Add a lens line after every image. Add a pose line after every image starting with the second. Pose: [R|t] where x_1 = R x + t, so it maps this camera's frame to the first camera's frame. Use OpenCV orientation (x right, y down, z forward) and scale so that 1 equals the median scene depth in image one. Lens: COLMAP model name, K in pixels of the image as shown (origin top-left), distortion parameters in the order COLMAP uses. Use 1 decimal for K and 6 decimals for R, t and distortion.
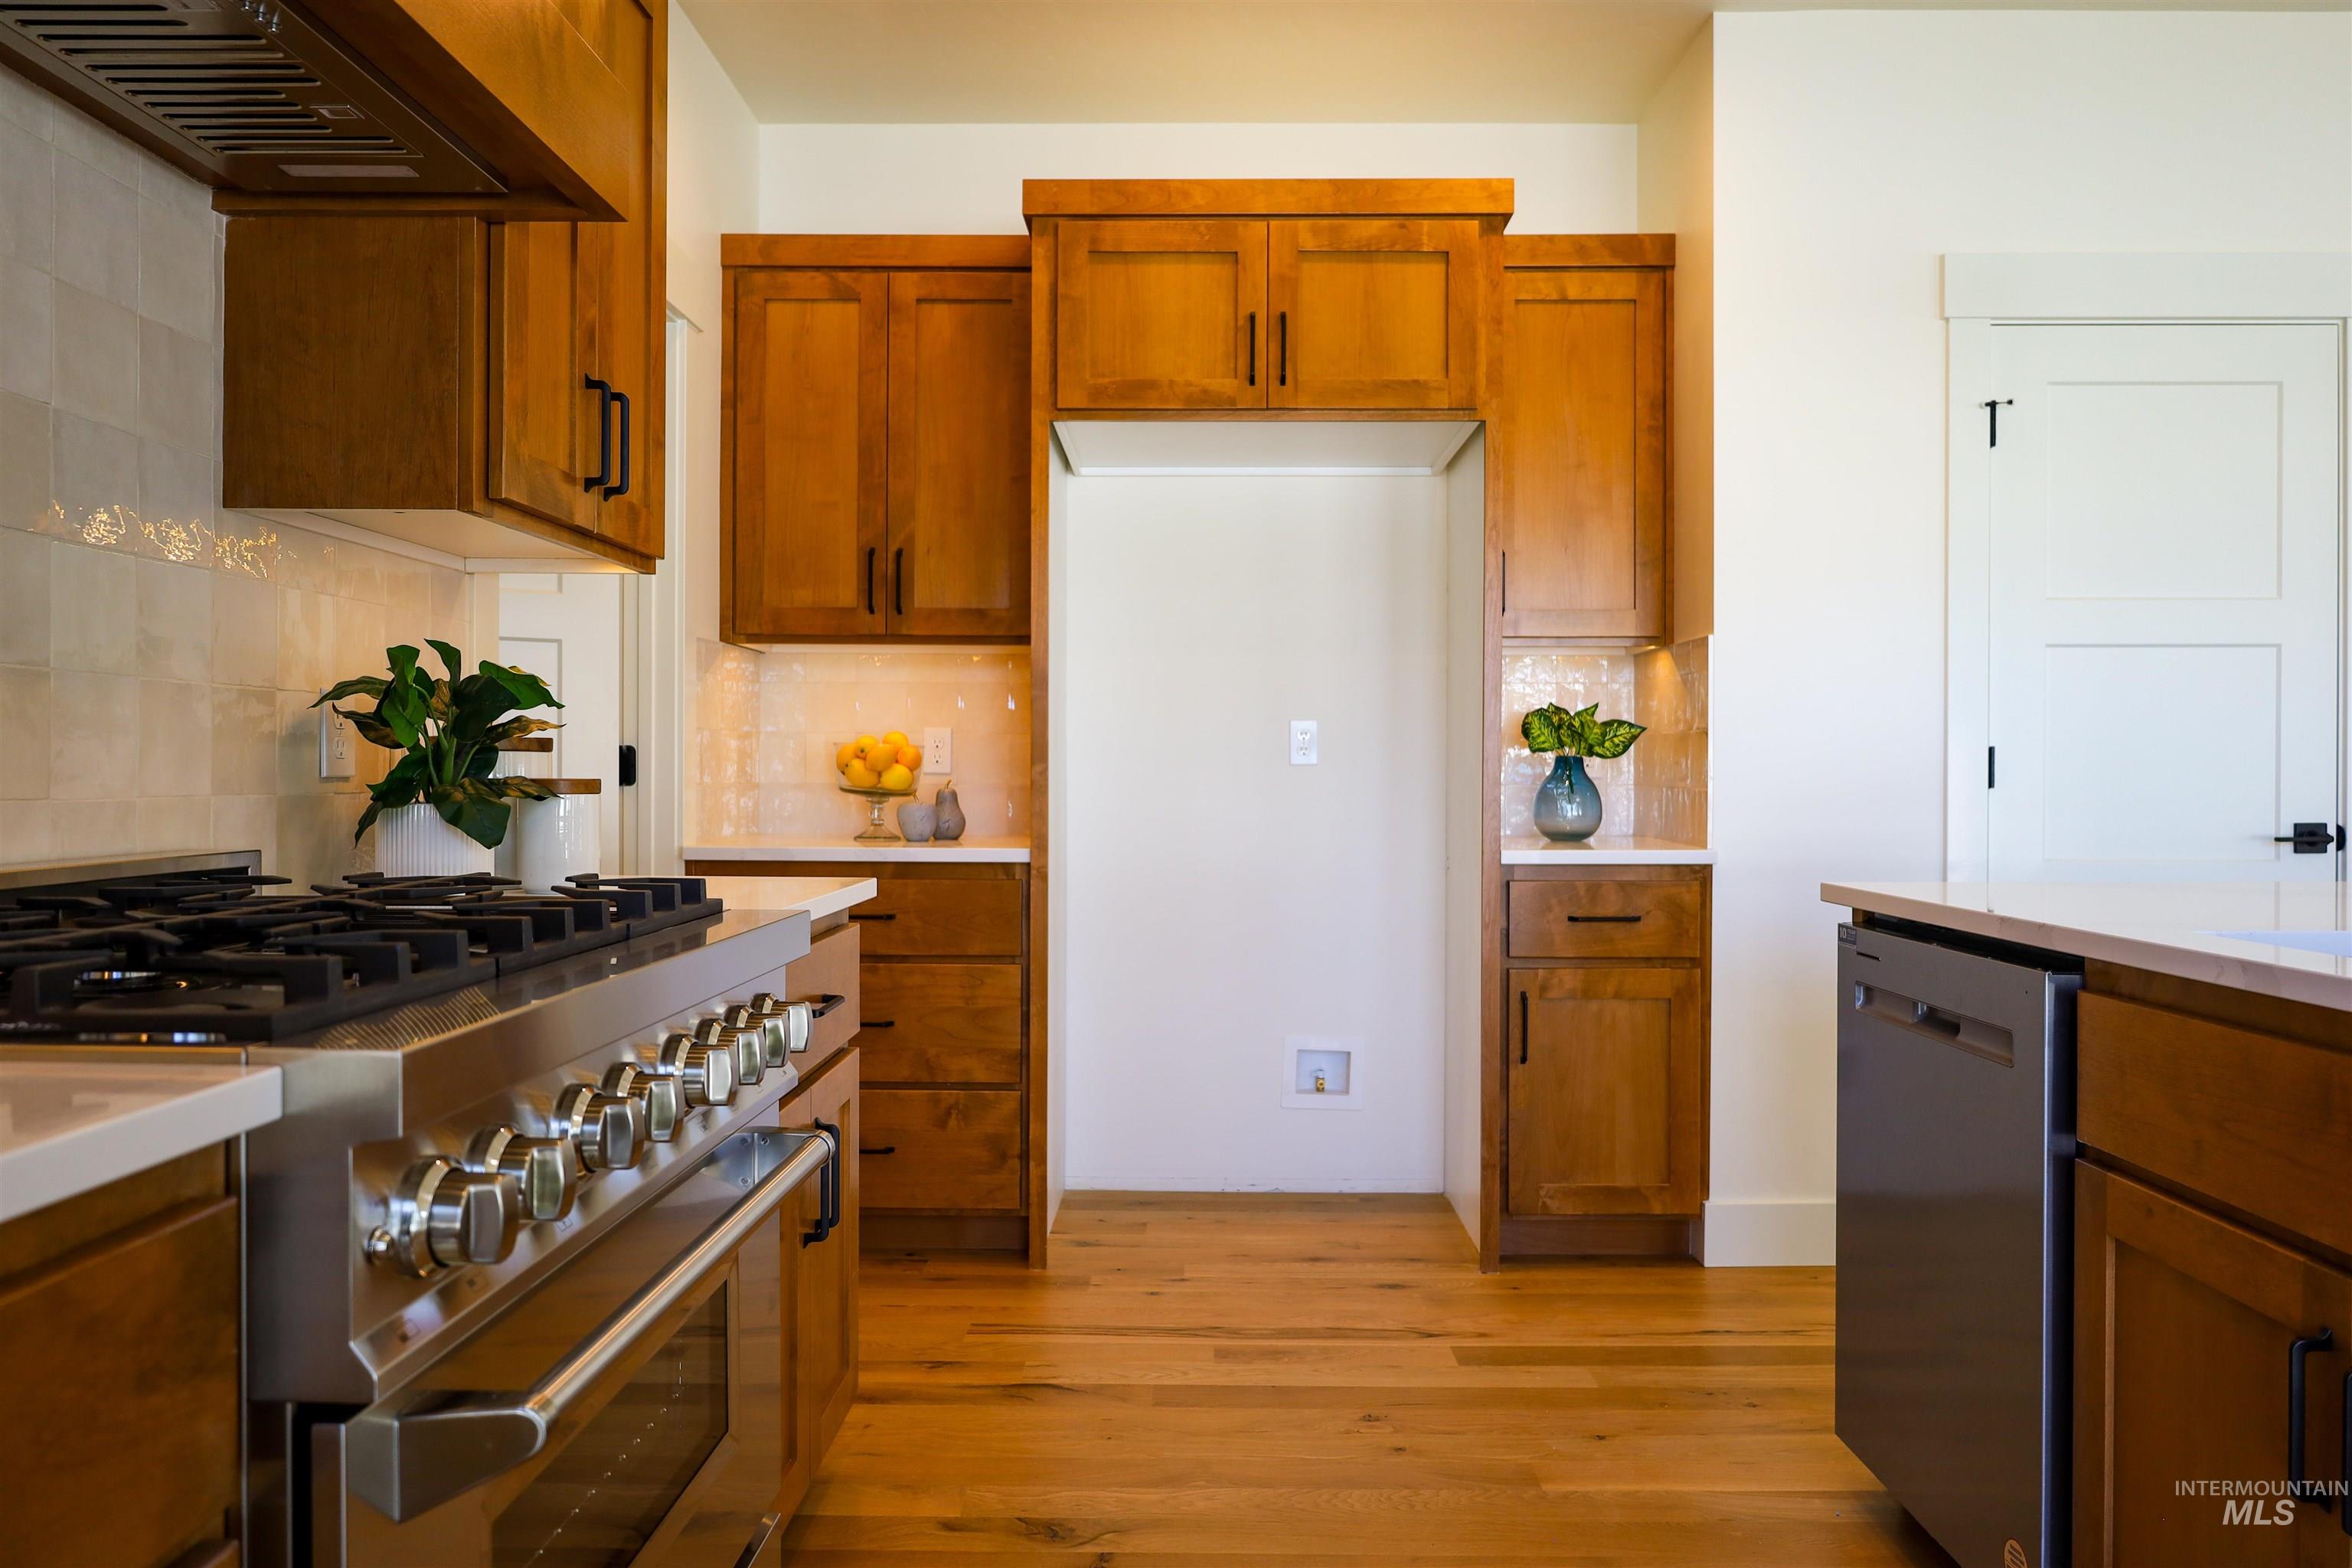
lens RADIAL K [[1600.9, 0, 1176.0], [0, 1600.9, 784.0], [0, 0, 1]] dist [0.009457, 0.002147]
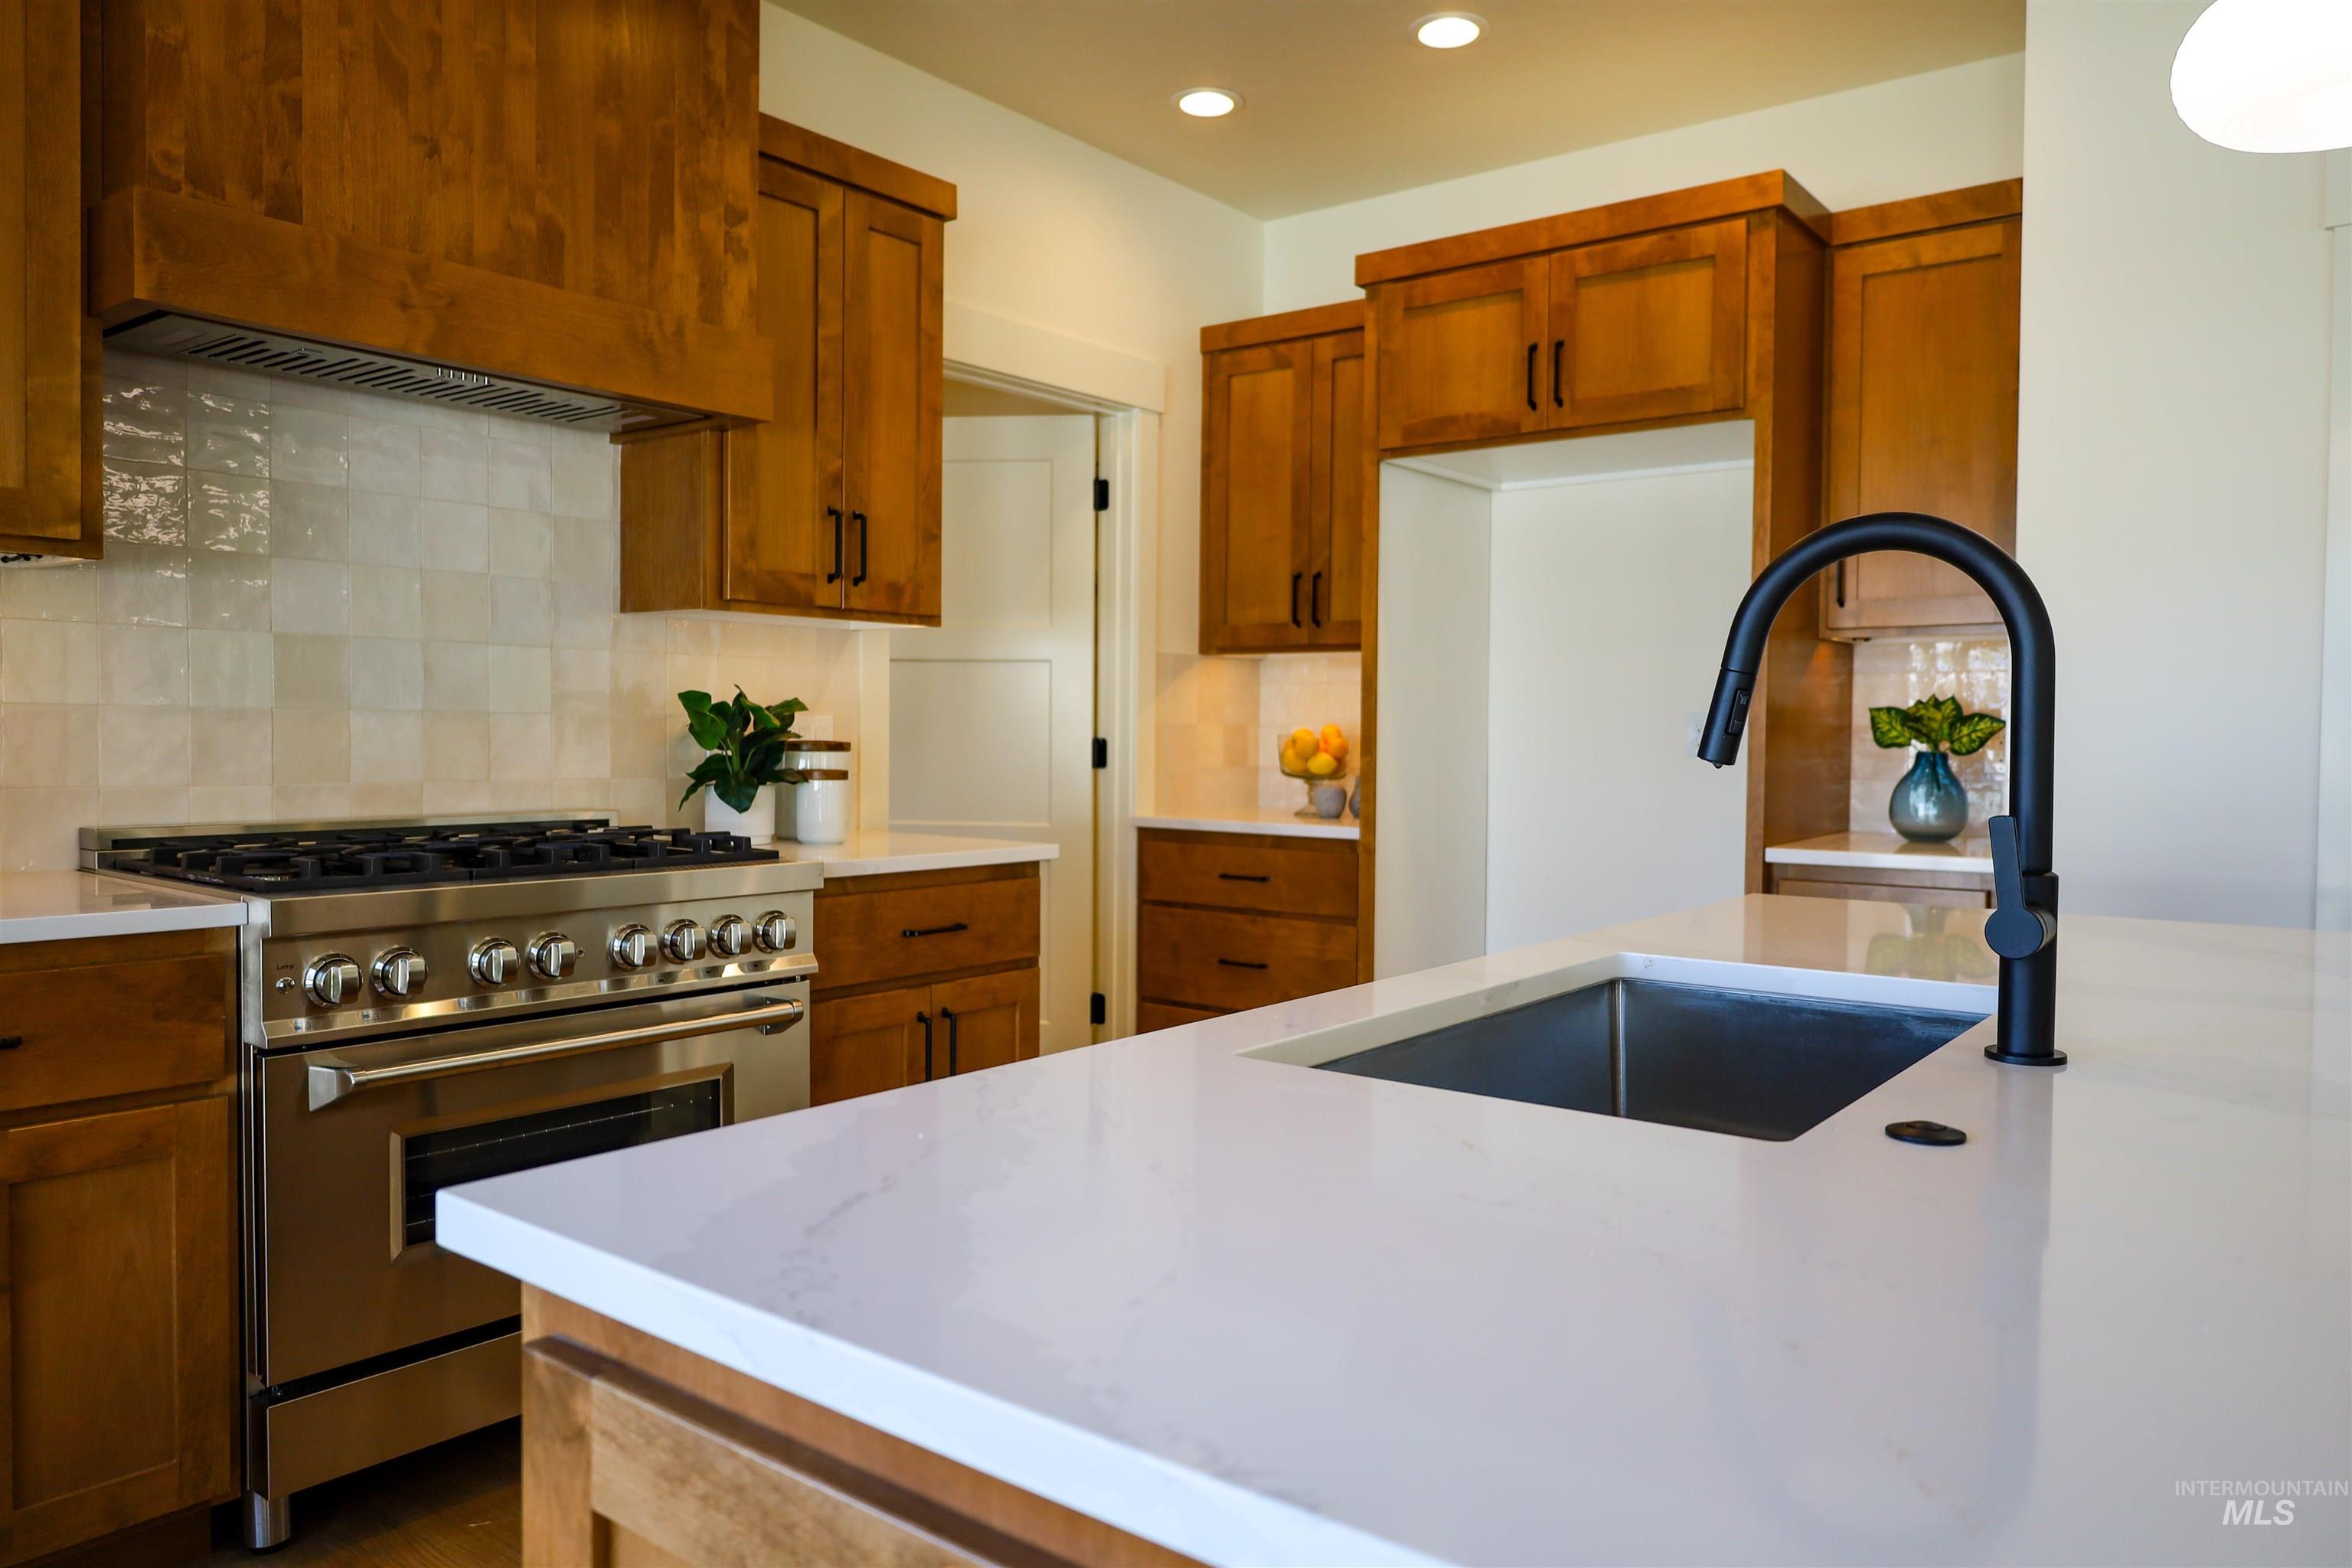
lens RADIAL K [[1600.9, 0, 1176.0], [0, 1600.9, 784.0], [0, 0, 1]] dist [0.009457, 0.002147]
pose [[0.802883, 0.022144, -0.595726, 0.496911], [-0.010346, 0.999677, 0.023216, -0.017406], [0.596047, -0.012476, 0.802852, -0.021546]]
